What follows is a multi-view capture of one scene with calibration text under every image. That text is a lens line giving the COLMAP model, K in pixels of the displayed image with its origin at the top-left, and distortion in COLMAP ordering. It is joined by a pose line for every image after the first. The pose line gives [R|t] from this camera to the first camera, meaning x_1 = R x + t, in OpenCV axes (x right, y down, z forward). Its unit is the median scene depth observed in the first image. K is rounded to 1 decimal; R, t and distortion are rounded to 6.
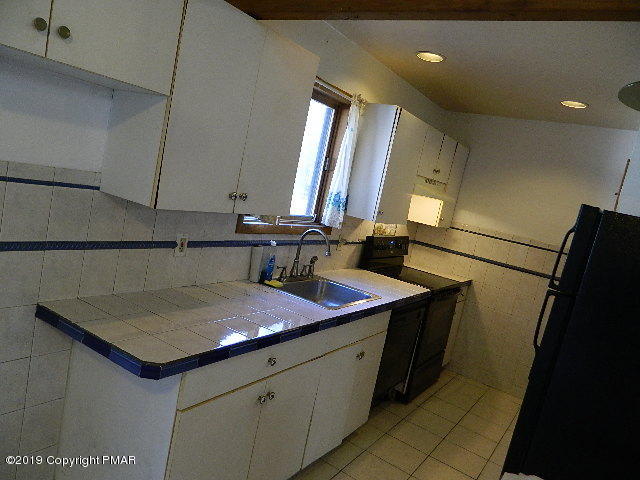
lens RADIAL K [[480.5, 0, 323.0], [0, 480.5, 232.2], [0, 0, 1]] dist [0.007711, 0.002209]
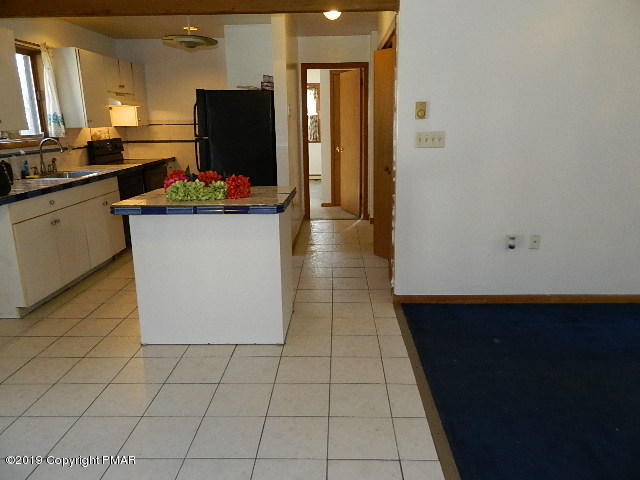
lens RADIAL K [[480.5, 0, 323.0], [0, 480.5, 232.2], [0, 0, 1]] dist [0.007711, 0.002209]
pose [[0.833592, -0.329096, 0.443644, -0.057599], [0.246772, 0.940416, 0.233926, 0.118083], [-0.494194, -0.085519, 0.865135, -0.722694]]
